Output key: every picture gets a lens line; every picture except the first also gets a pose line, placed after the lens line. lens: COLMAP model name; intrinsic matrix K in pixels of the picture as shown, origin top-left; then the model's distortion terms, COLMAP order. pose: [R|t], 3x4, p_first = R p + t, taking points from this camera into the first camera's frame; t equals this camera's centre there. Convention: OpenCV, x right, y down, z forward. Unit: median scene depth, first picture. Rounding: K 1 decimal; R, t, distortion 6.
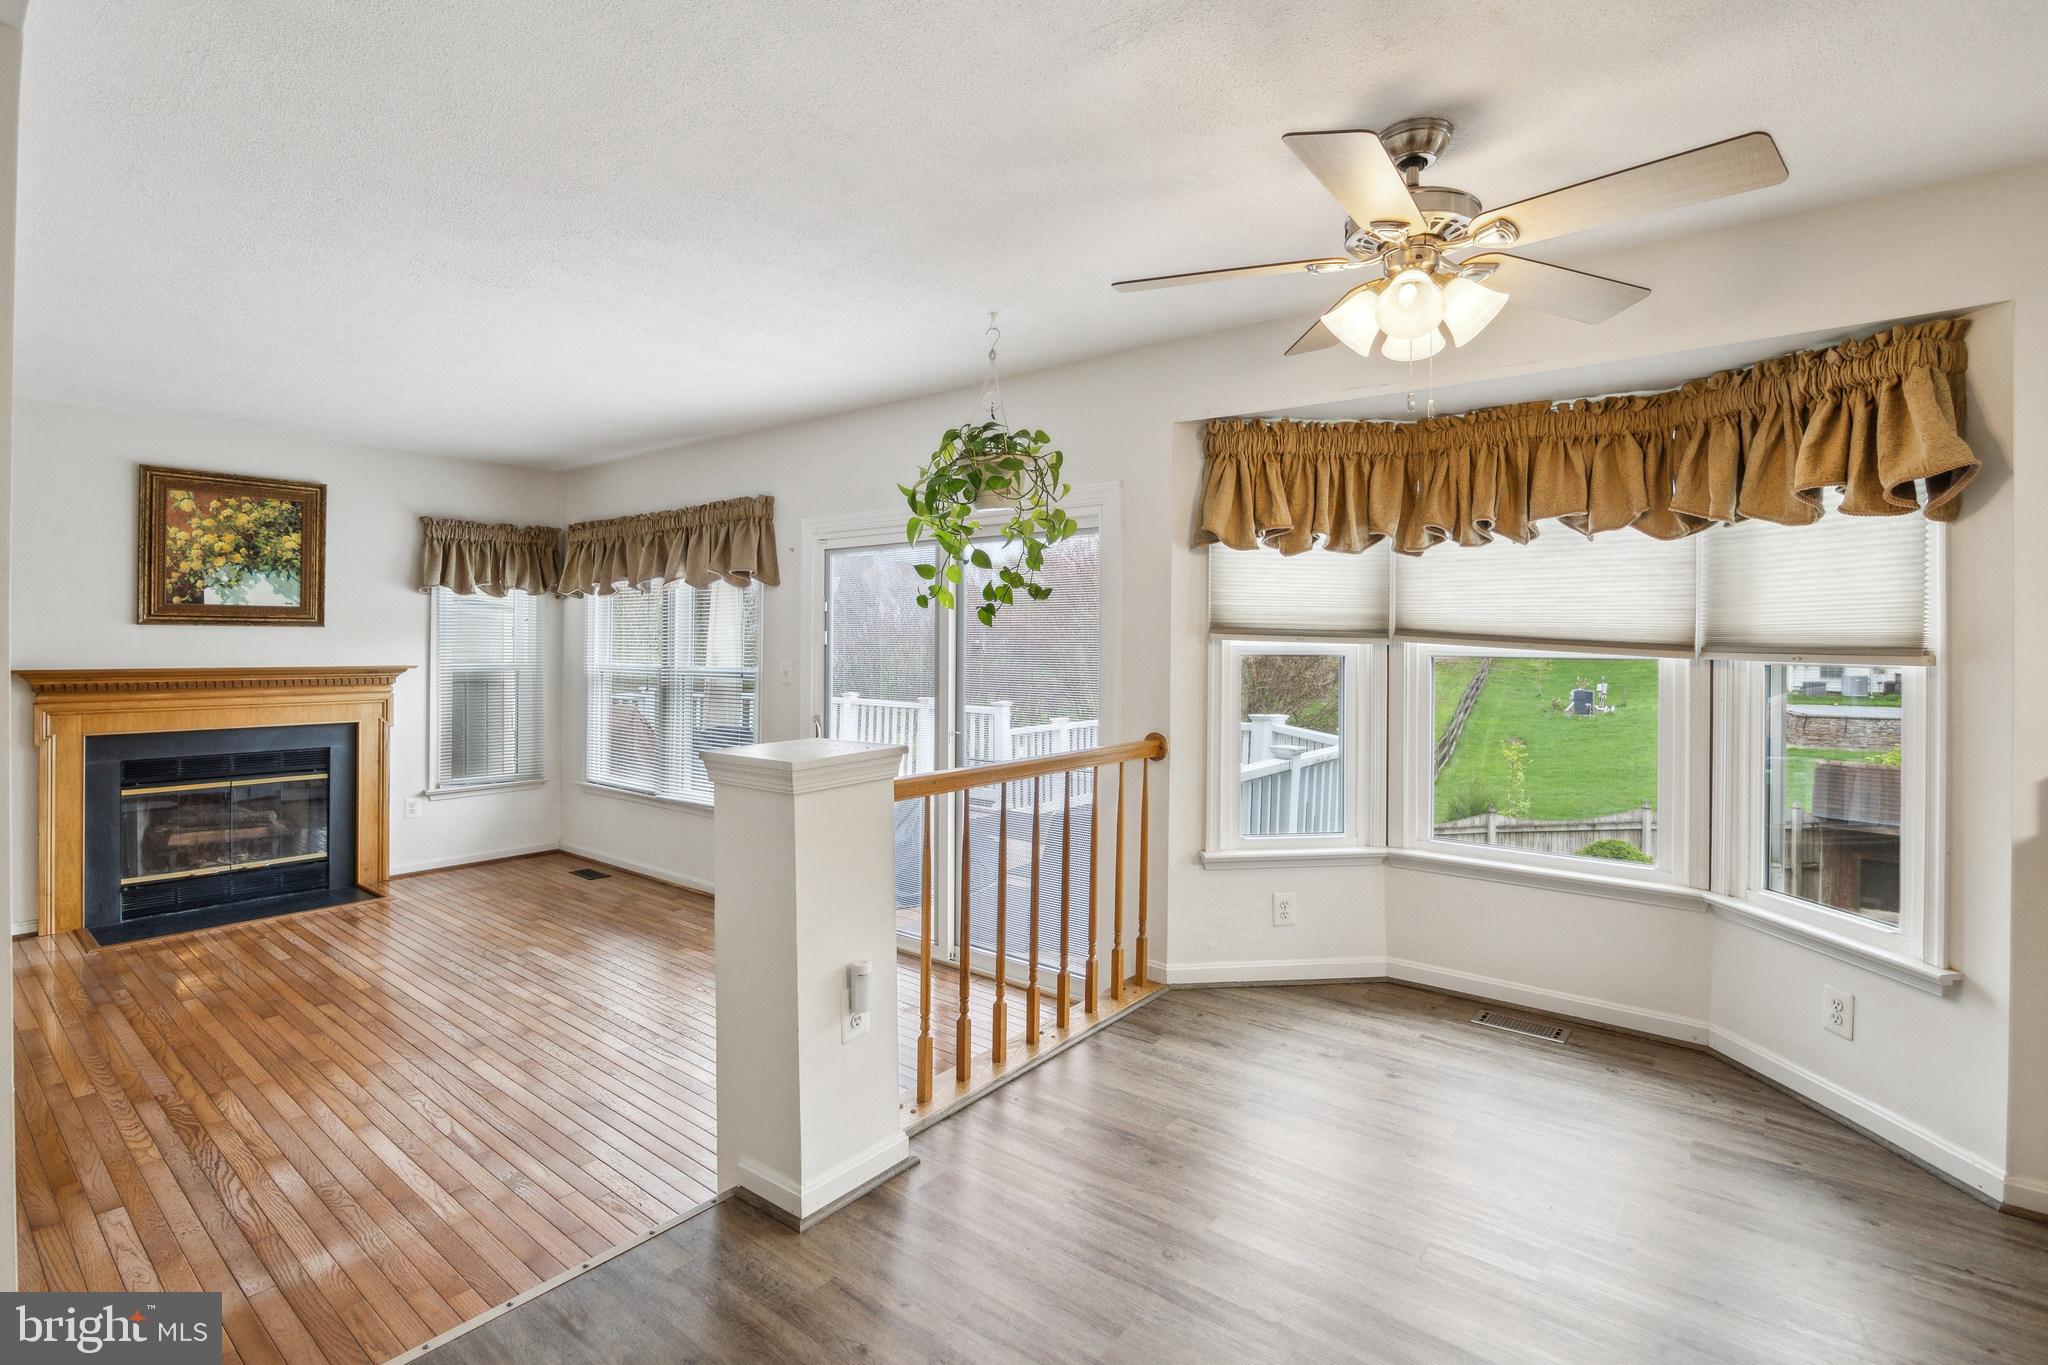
lens RADIAL K [[942.3, 0, 1015.0], [0, 942.3, 662.3], [0, 0, 1]] dist [-0.004465, -0.000649]
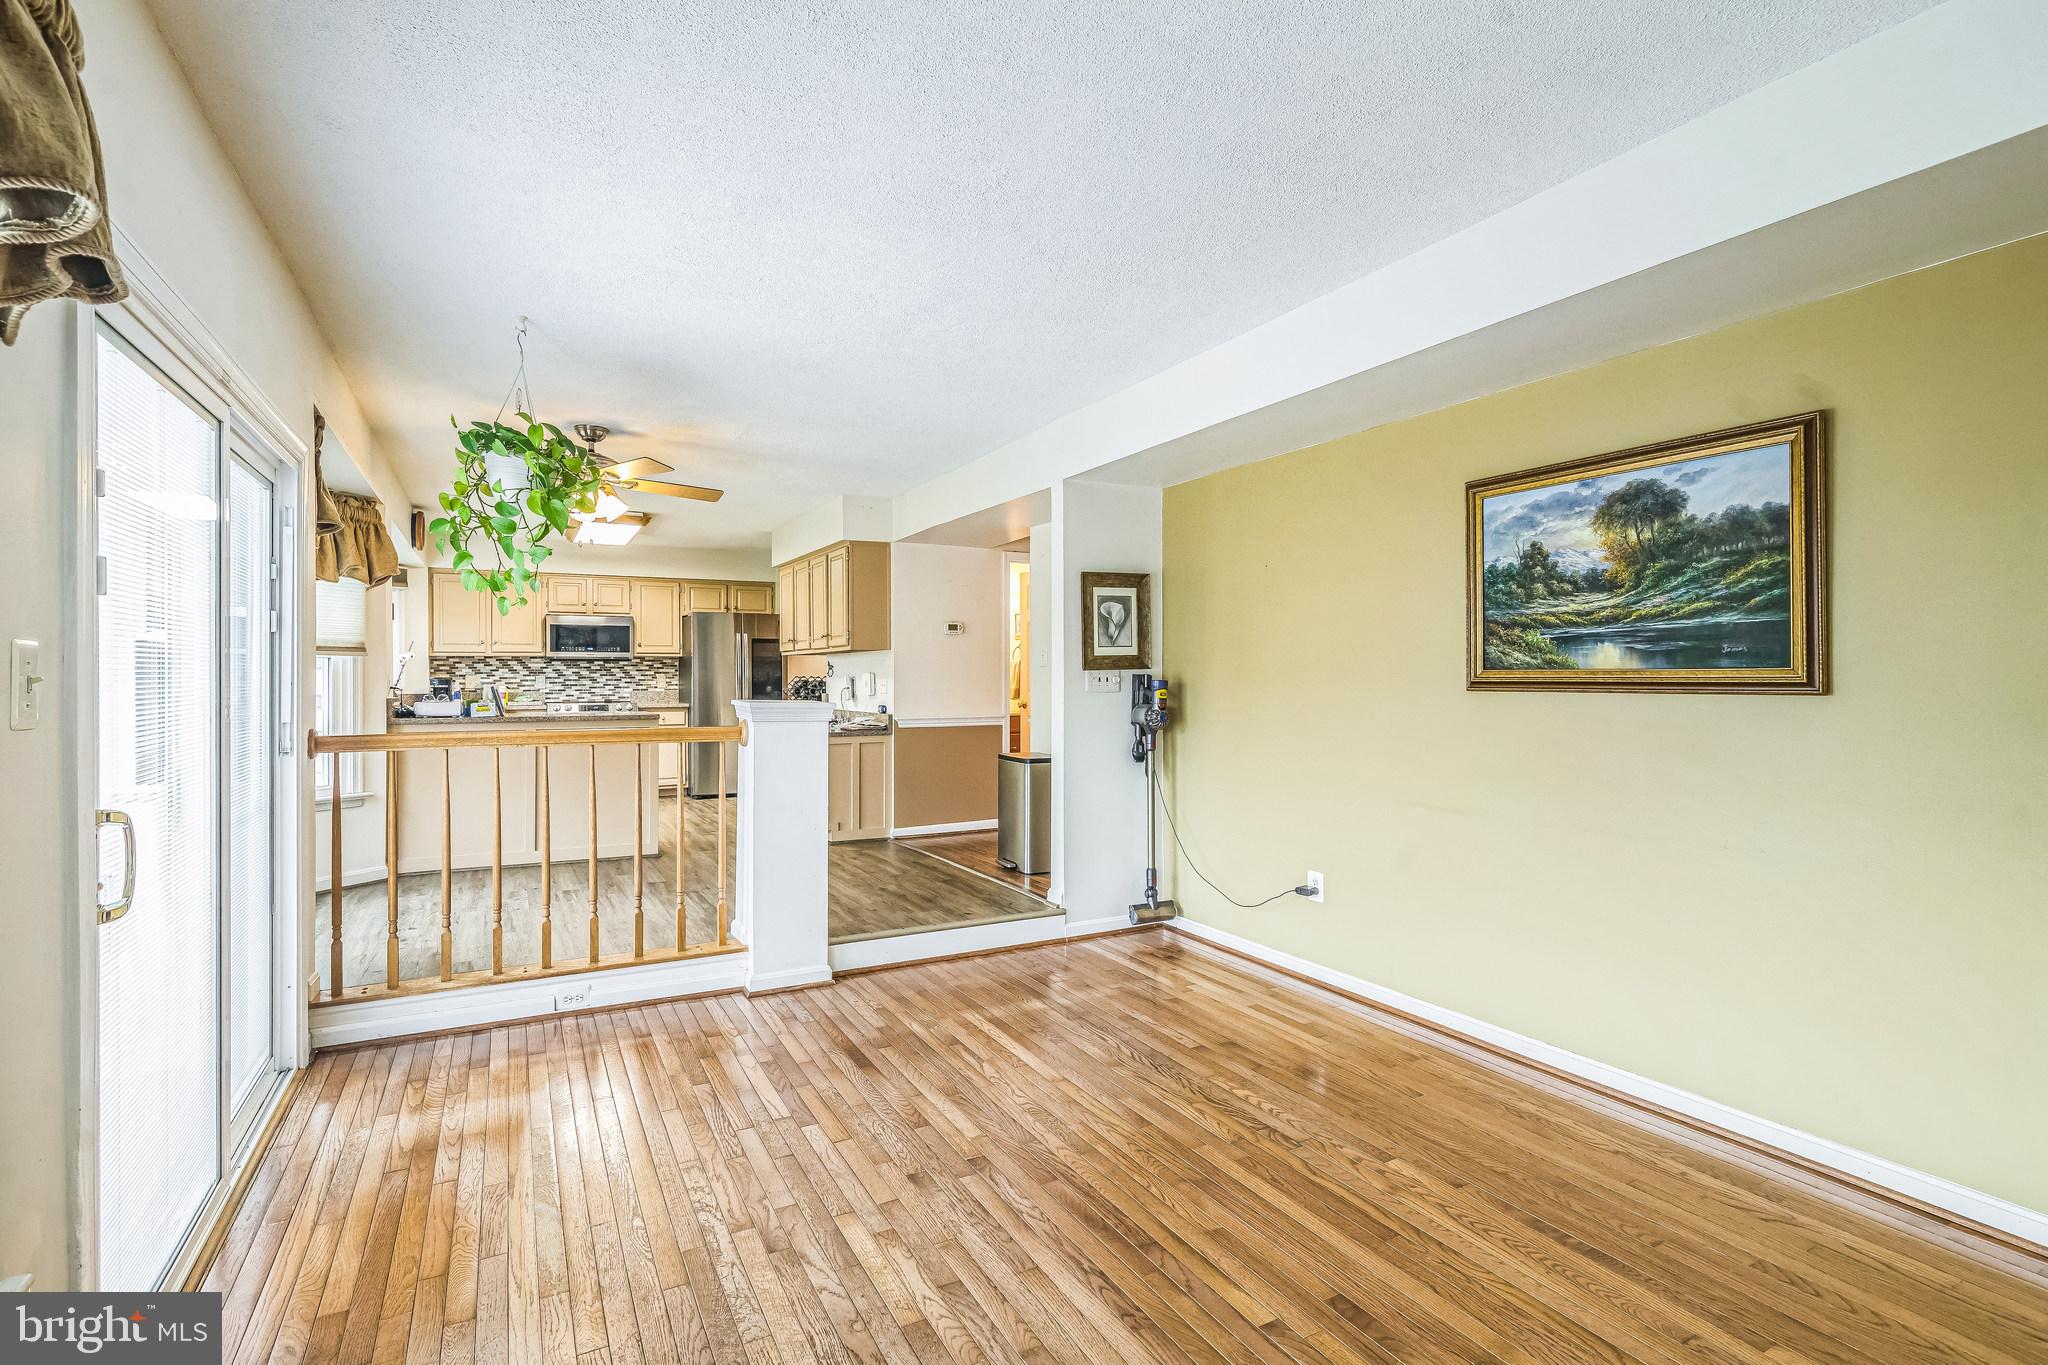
lens RADIAL K [[942.3, 0, 1025.0], [0, 942.3, 677.1], [0, 0, 1]] dist [-0.004465, -0.000649]
pose [[-0.922596, 0.004631, 0.385741, -0.984145], [0.010360, 0.999865, 0.012774, 0.020083], [-0.385630, 0.015781, -0.922519, 1.825798]]
